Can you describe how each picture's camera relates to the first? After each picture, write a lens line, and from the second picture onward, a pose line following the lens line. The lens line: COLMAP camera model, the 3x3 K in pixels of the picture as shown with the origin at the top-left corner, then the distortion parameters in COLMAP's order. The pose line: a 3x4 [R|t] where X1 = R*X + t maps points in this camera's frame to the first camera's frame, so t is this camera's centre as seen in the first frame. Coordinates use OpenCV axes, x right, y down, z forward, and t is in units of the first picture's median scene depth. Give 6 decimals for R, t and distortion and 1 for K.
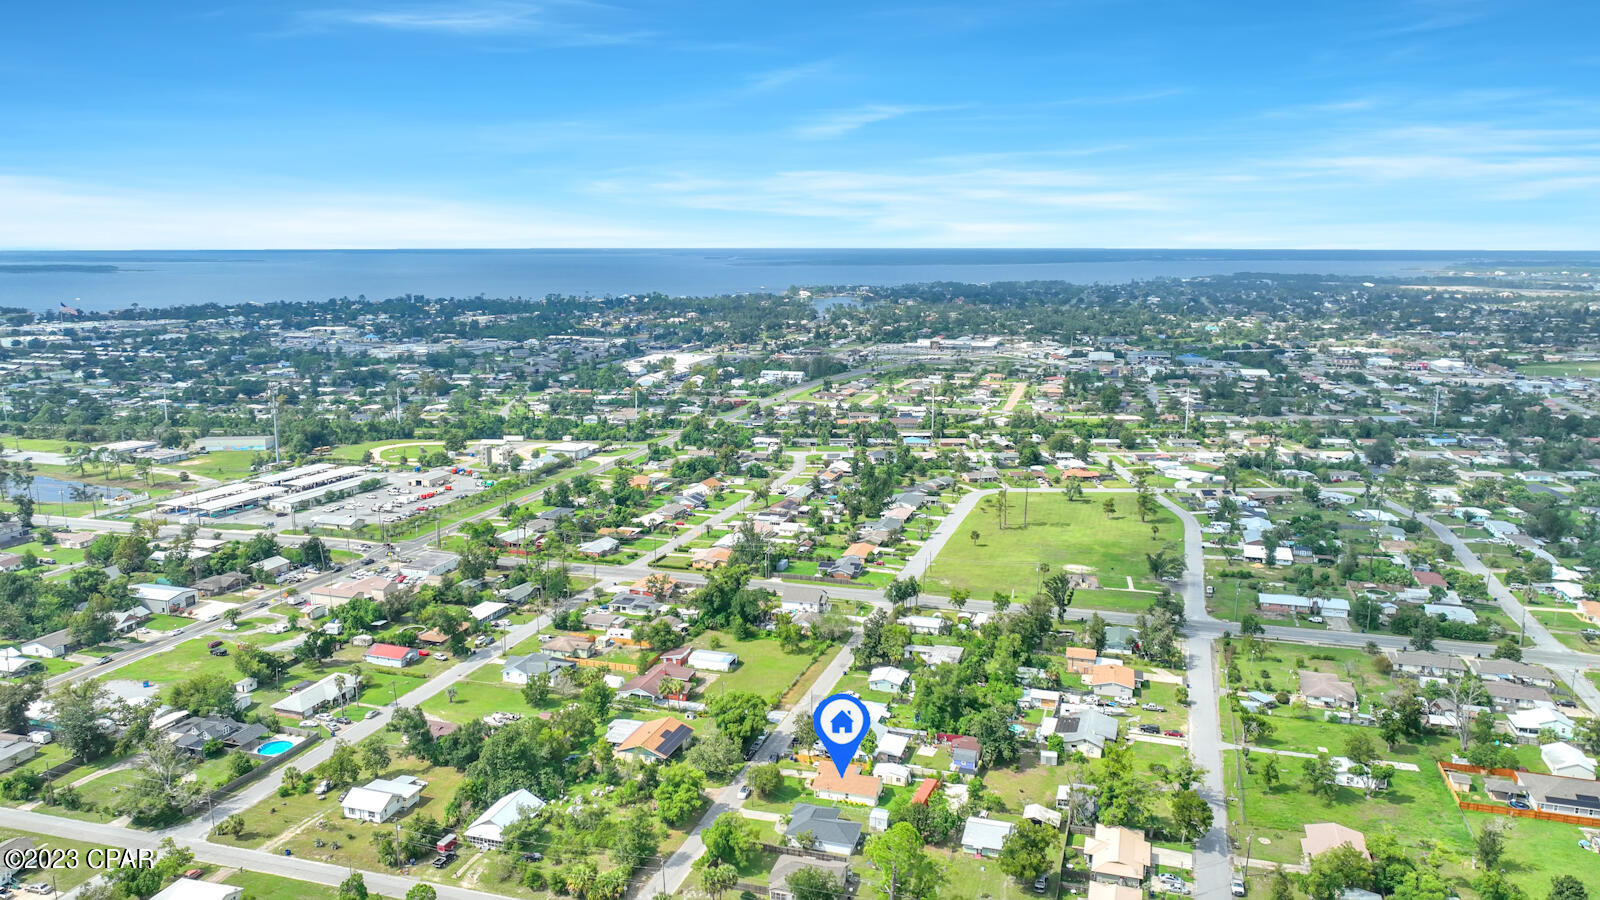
lens RADIAL K [[1122.9, 0, 756.7], [0, 1122.9, 456.6], [0, 0, 1]] dist [0.003289, -0.001055]
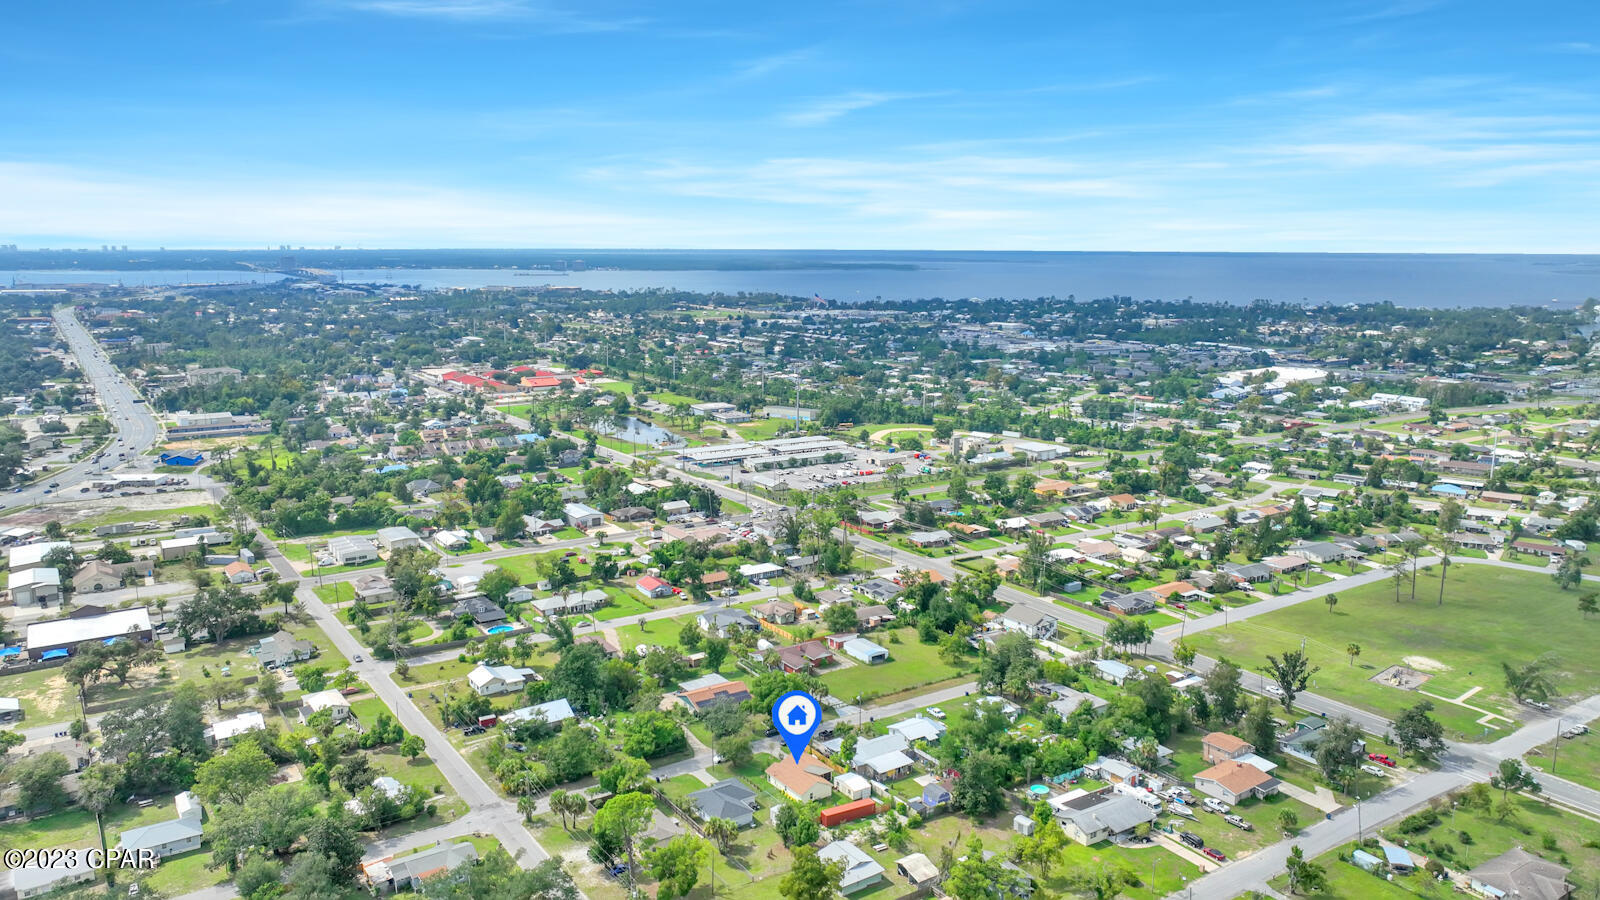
lens RADIAL K [[1150.4, 0, 852.8], [0, 1150.4, 445.8], [0, 0, 1]] dist [0.005270, 0.000072]
pose [[0.841077, 0.128110, -0.525526, 0.435563], [-0.136510, 0.990373, 0.022951, -0.019941], [0.523407, 0.052436, 0.850468, 0.106479]]
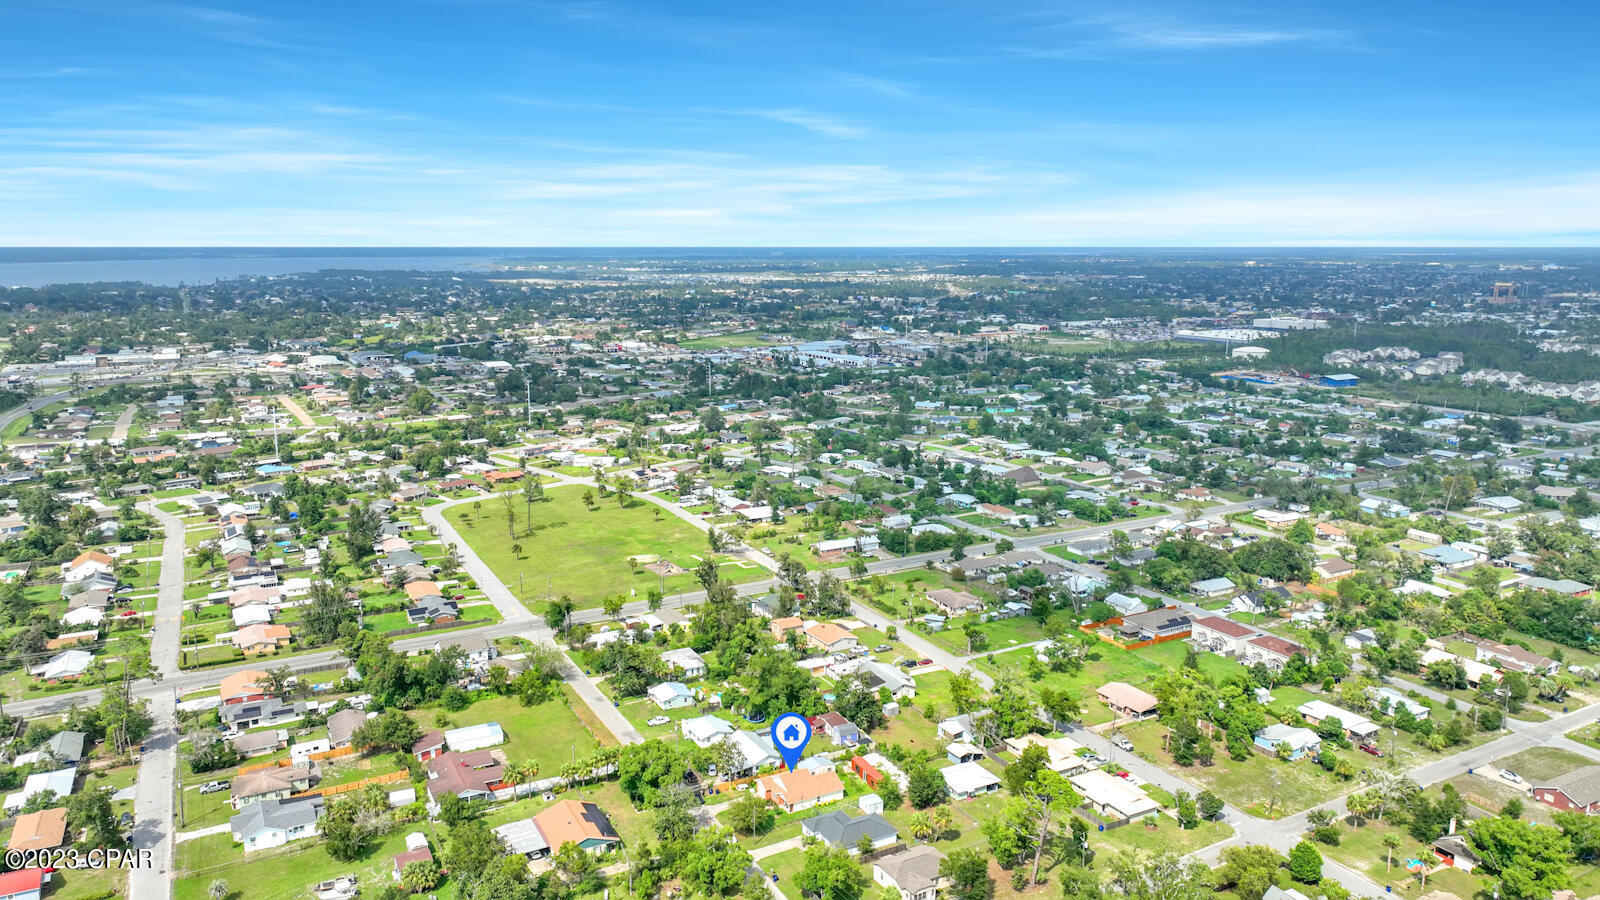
lens RADIAL K [[1164.2, 0, 800.0], [0, 1164.2, 450.0], [0, 0, 1]] dist [0.008187, -0.003665]
pose [[0.672515, -0.126594, 0.729176, -0.446348], [0.133272, 0.989871, 0.048938, -0.035258], [-0.727985, 0.064267, 0.682575, 0.212414]]
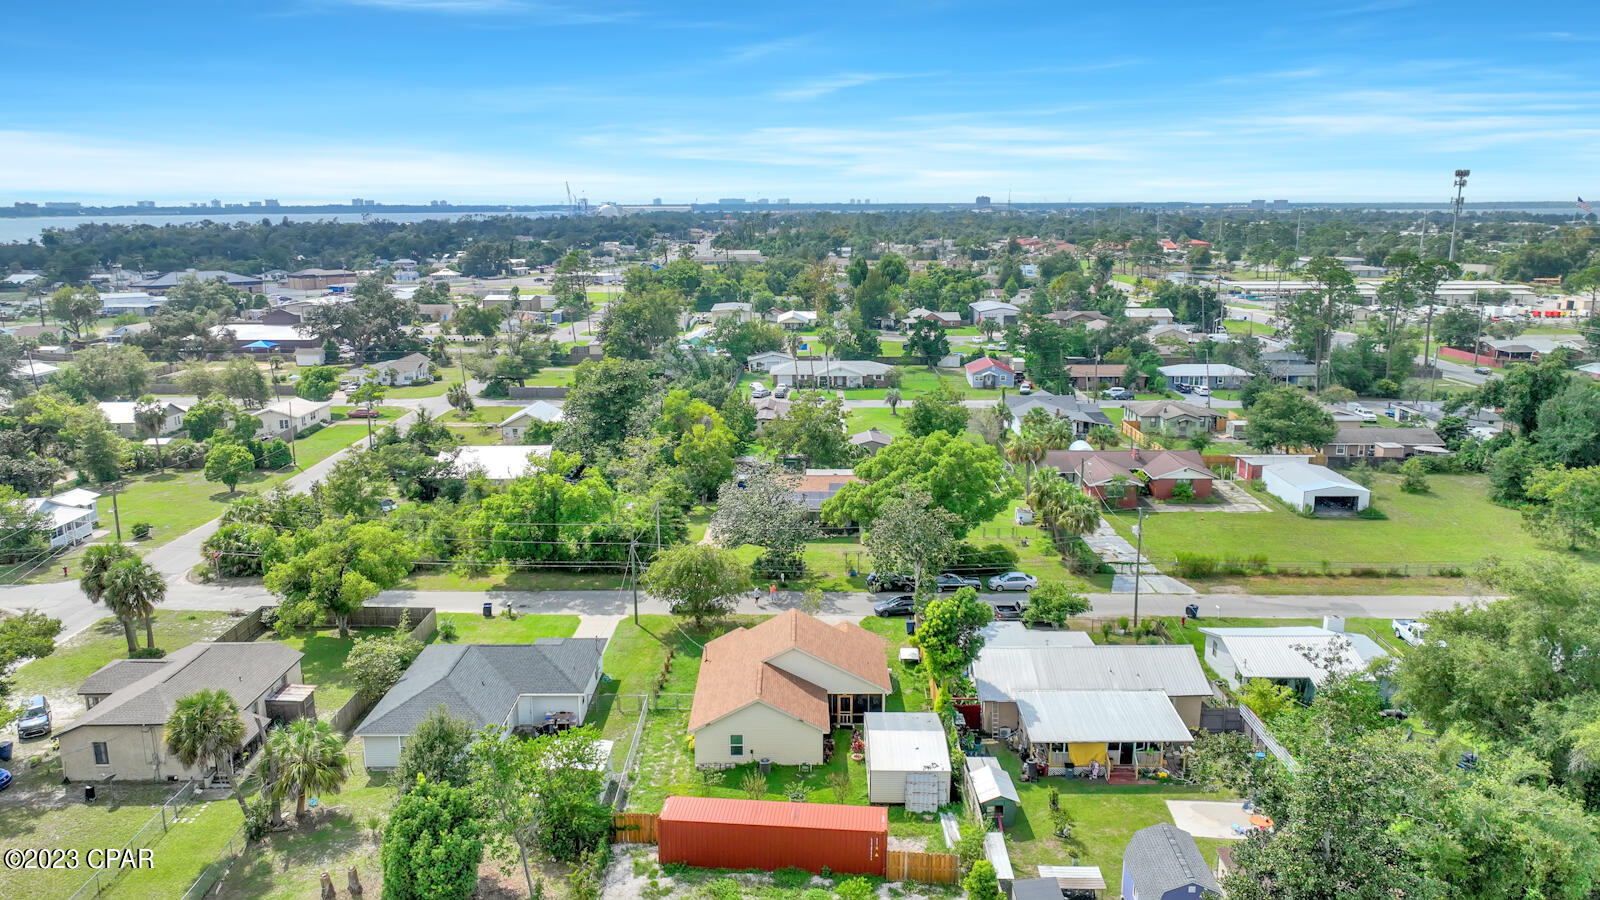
lens RADIAL K [[1164.2, 0, 800.0], [0, 1164.2, 450.0], [0, 0, 1]] dist [0.008187, -0.003665]
pose [[0.365947, 0.219572, -0.904362, 0.247854], [-0.185507, 0.969477, 0.160317, 0.127494], [0.911959, 0.109098, 0.395510, 0.628353]]
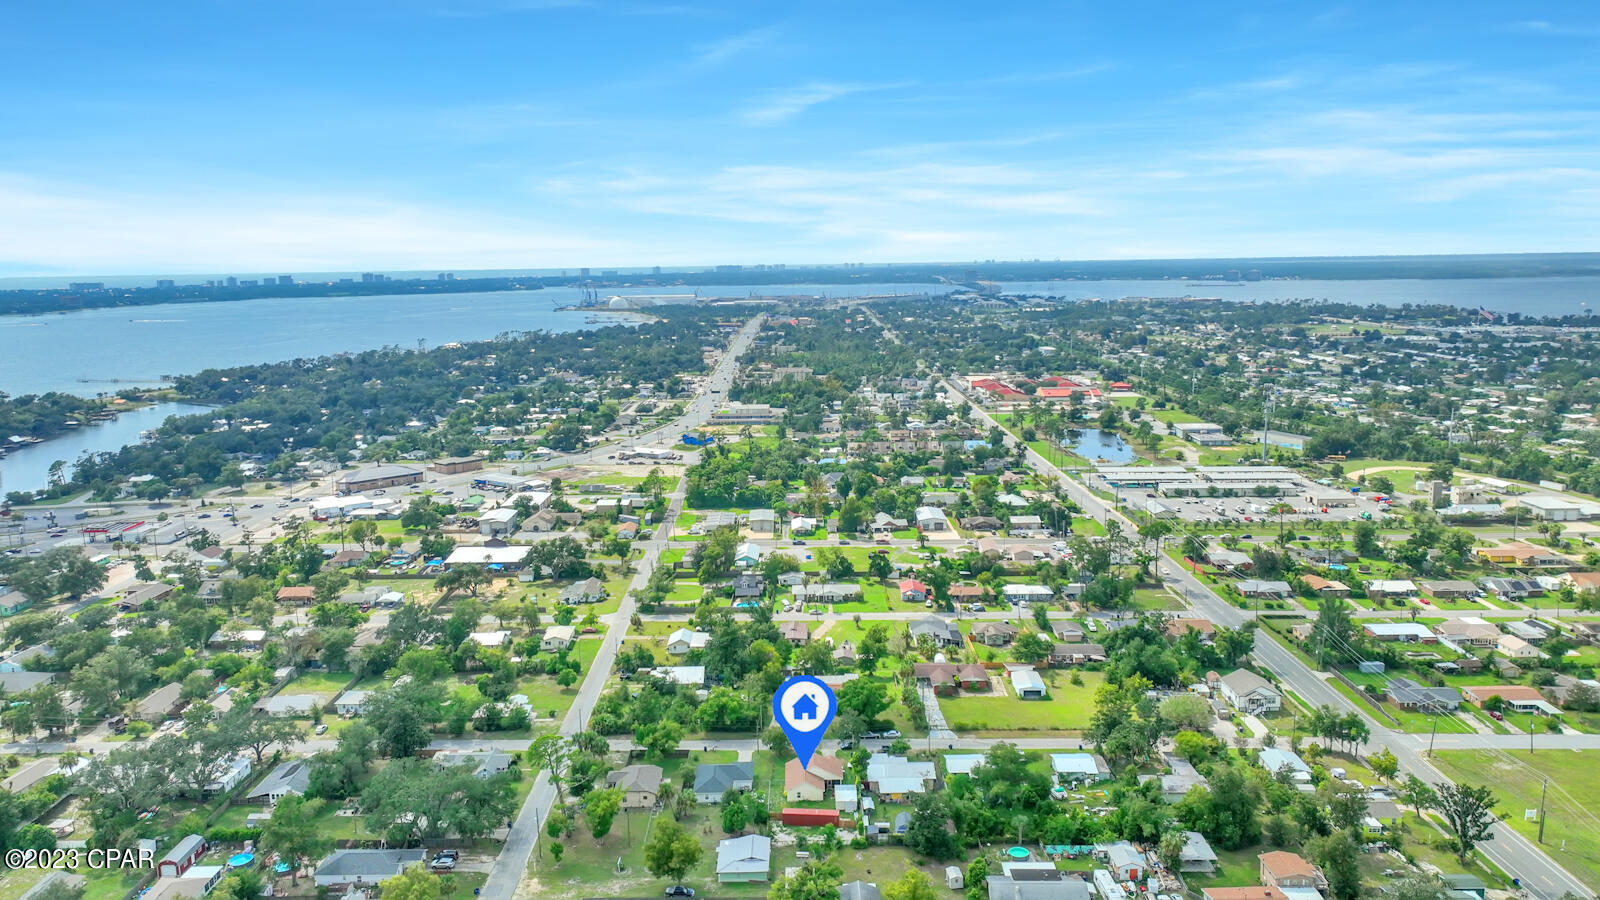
lens RADIAL K [[1164.2, 0, 800.0], [0, 1164.2, 450.0], [0, 0, 1]] dist [0.008187, -0.003665]
pose [[0.370361, 0.175350, -0.912187, 0.704601], [-0.177626, 0.977268, 0.115742, -0.085985], [0.911747, 0.119162, 0.393088, 0.389449]]
